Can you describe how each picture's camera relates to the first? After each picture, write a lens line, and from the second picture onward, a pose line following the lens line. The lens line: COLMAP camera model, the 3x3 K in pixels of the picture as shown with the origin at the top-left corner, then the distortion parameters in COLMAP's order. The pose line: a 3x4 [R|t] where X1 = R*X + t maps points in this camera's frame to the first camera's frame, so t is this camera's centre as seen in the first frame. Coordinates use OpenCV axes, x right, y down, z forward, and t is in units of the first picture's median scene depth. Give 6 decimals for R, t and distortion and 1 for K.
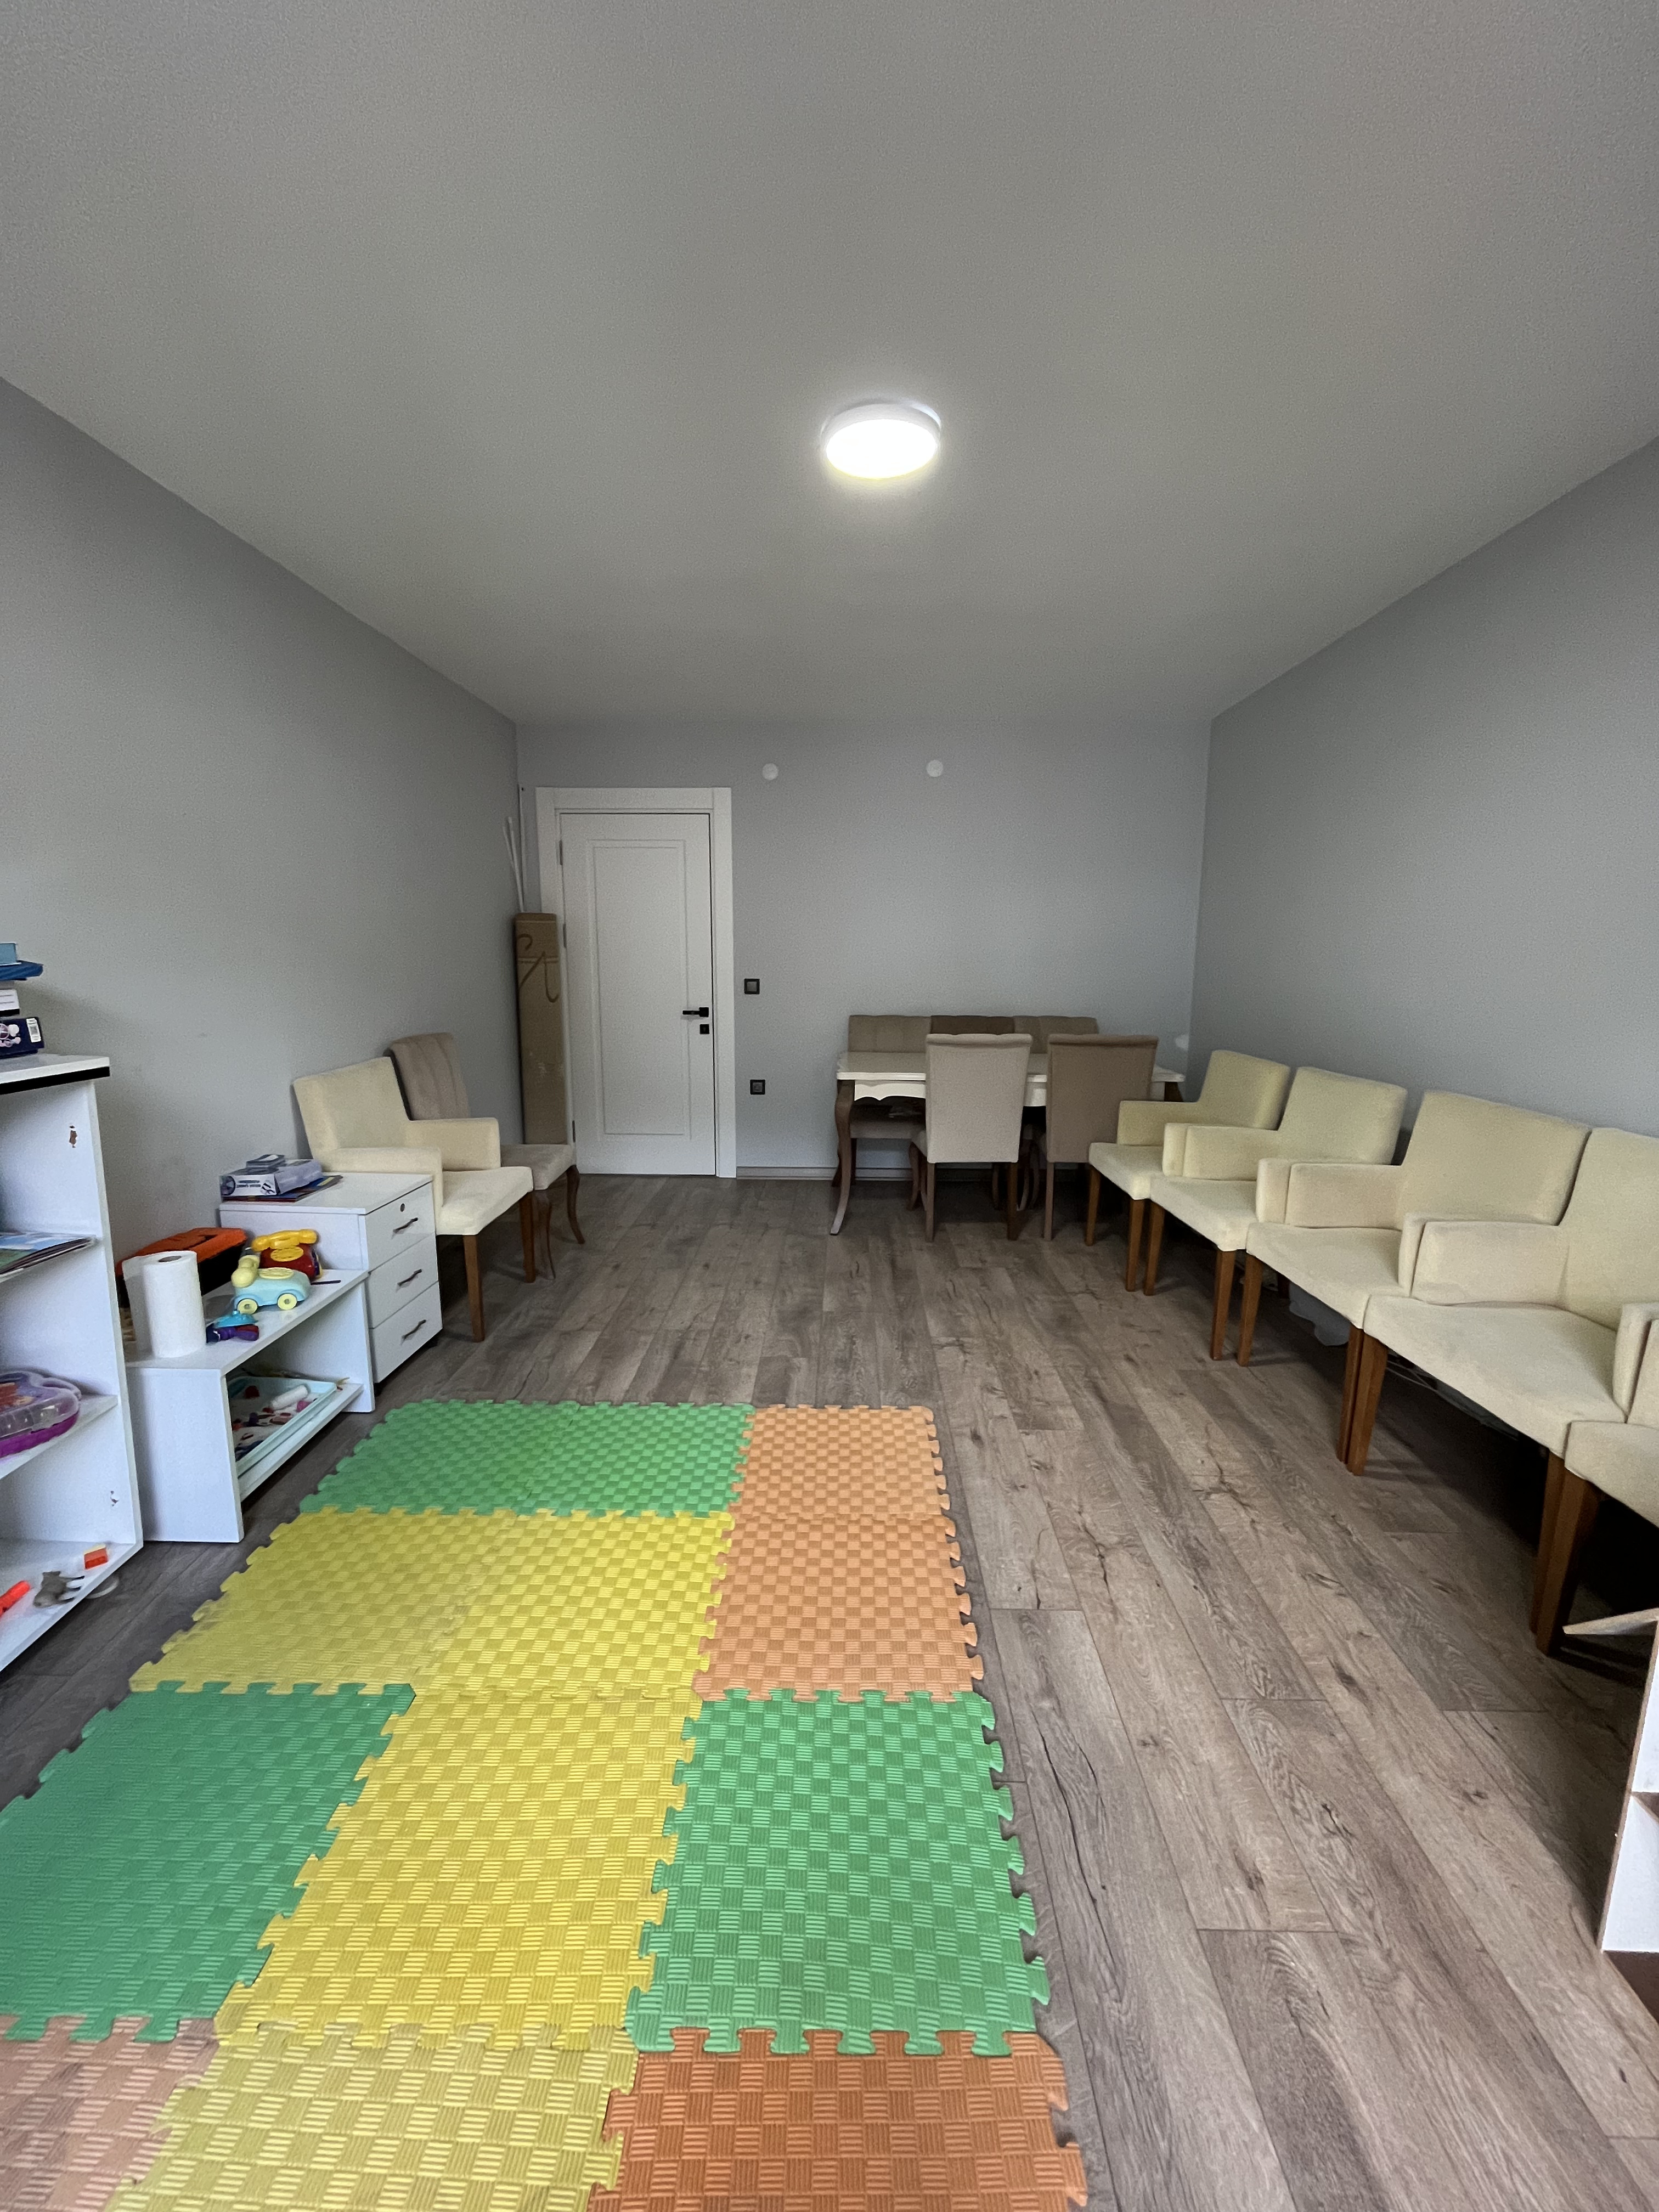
lens RADIAL K [[901.0, 0, 828.8], [0, 901.0, 1107.5], [0, 0, 1]] dist [-0.001745, 0.000229]
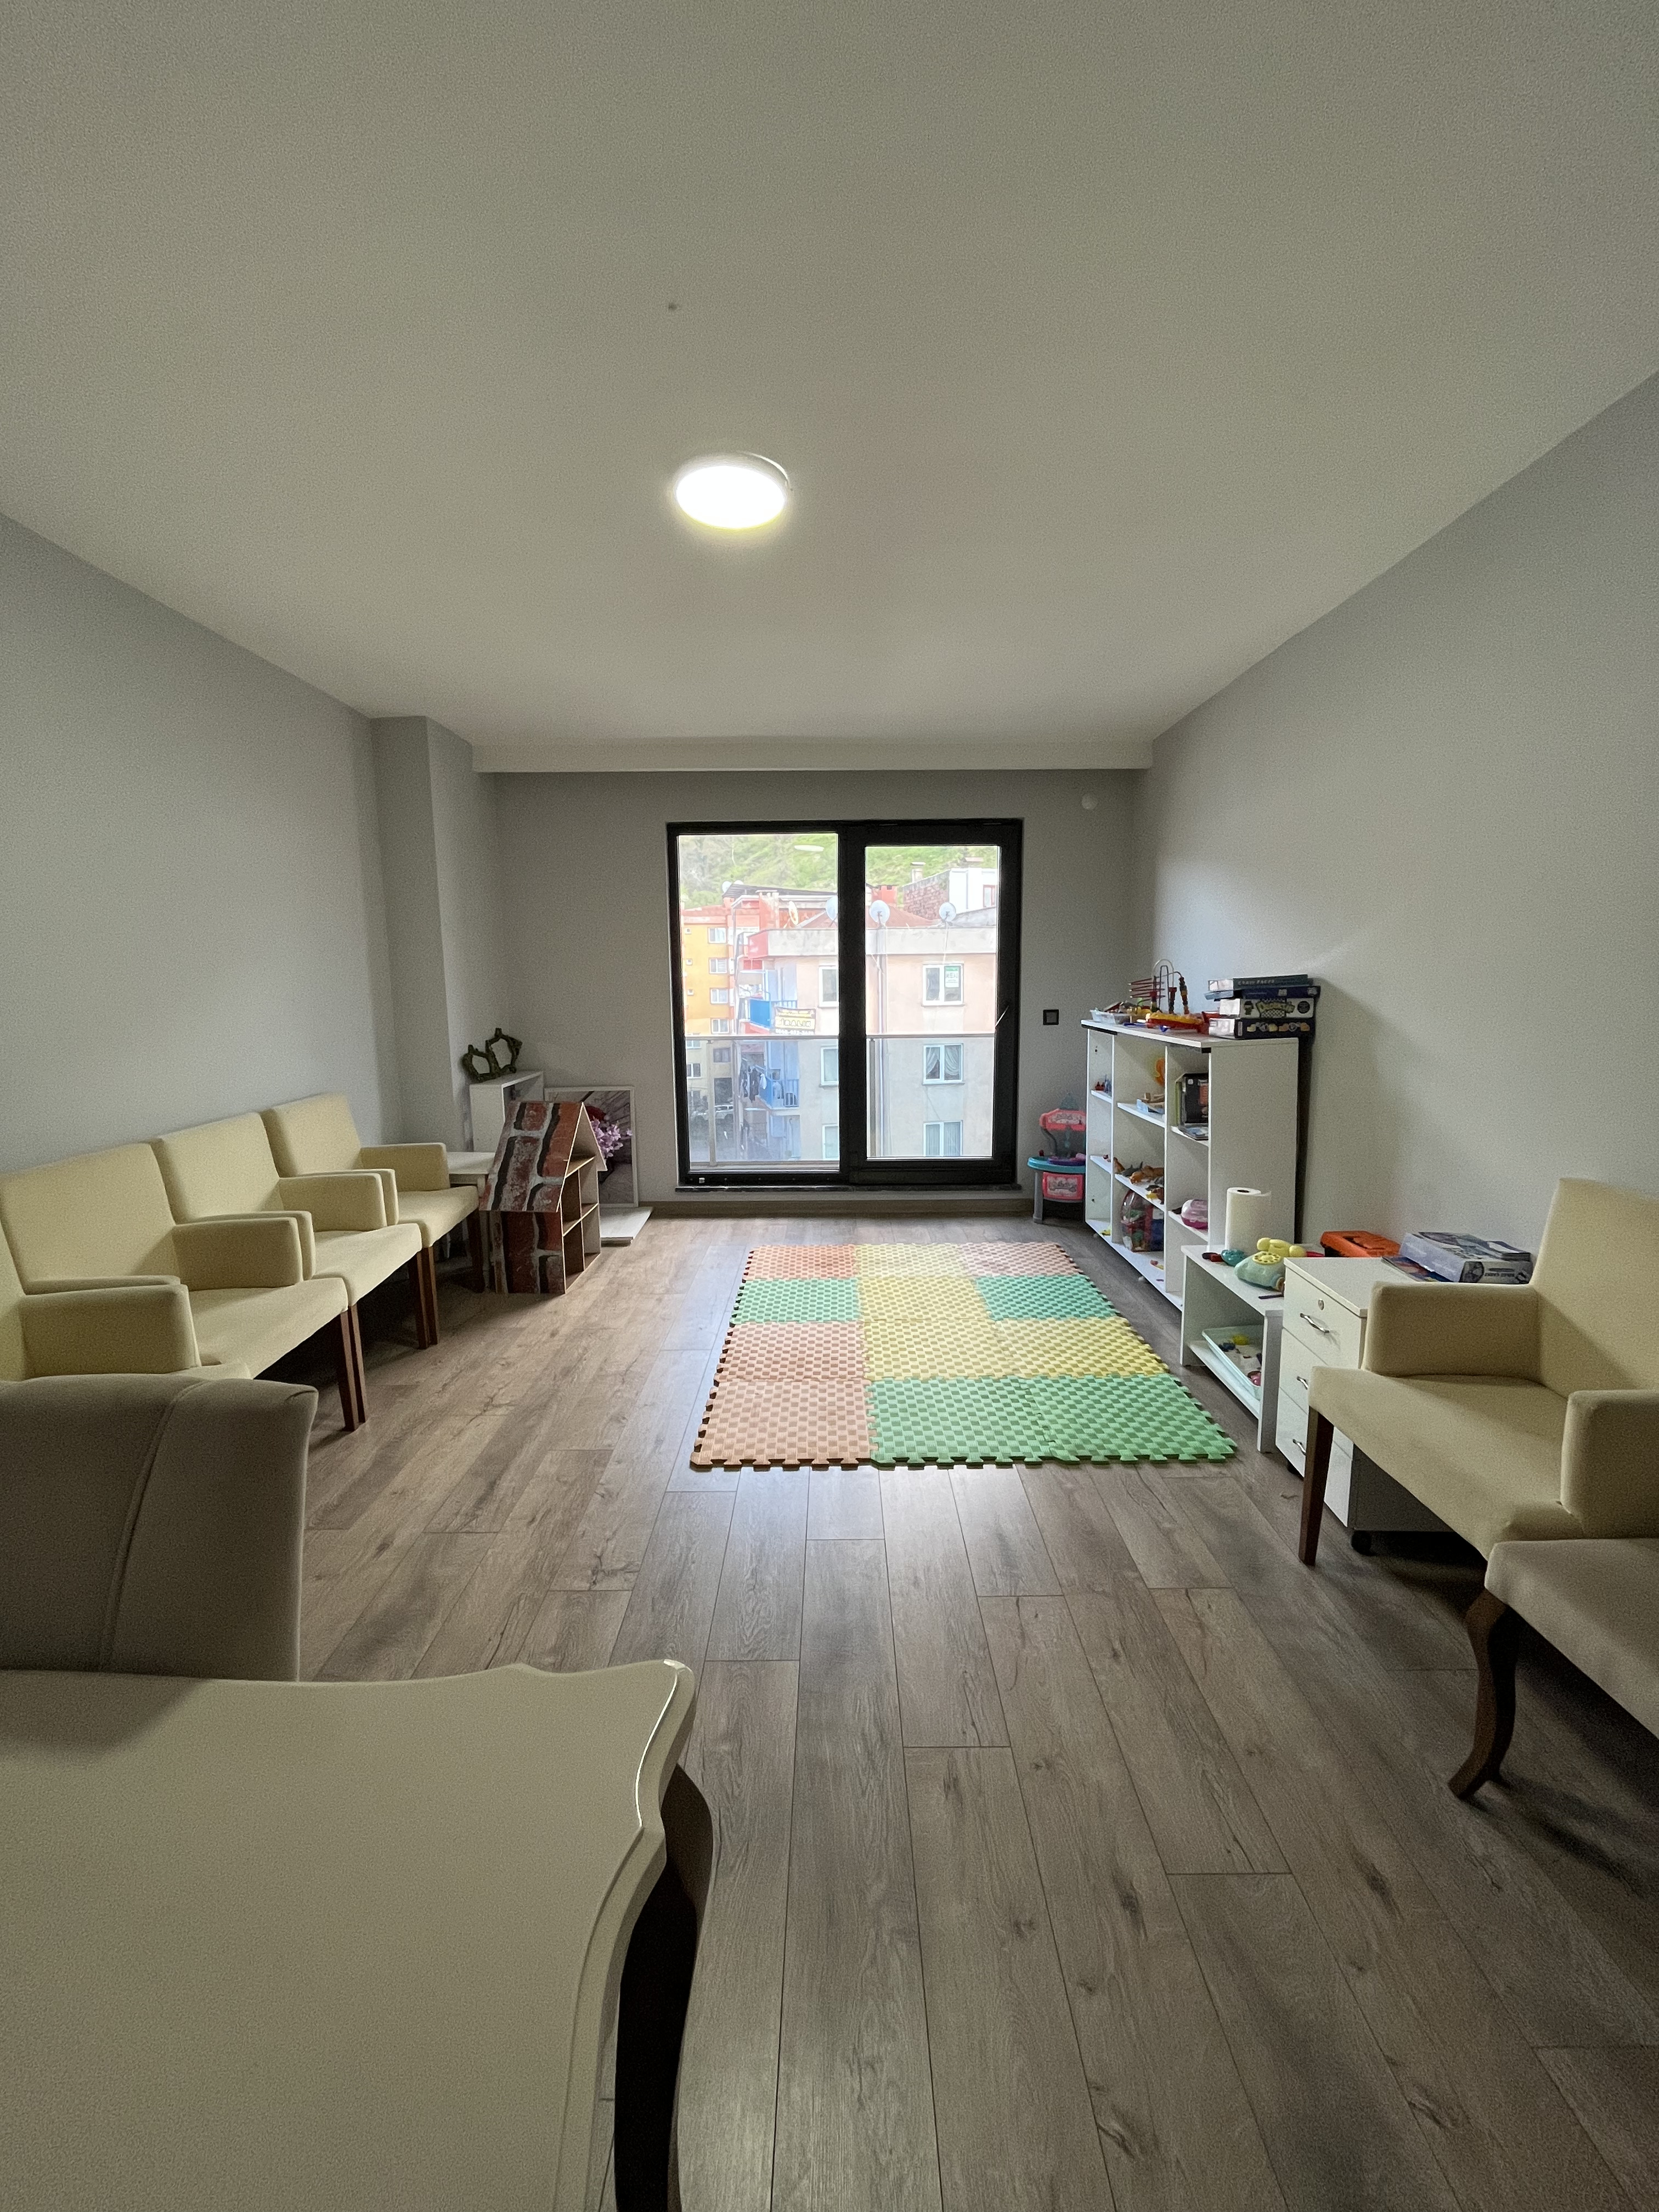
lens RADIAL K [[901.0, 0, 842.2], [0, 901.0, 1096.7], [0, 0, 1]] dist [-0.001745, 0.000229]
pose [[-0.999534, 0.012514, -0.027852, -0.028572], [0.003587, 0.953967, 0.299891, -0.333743], [0.030322, 0.299651, -0.953567, 1.836595]]
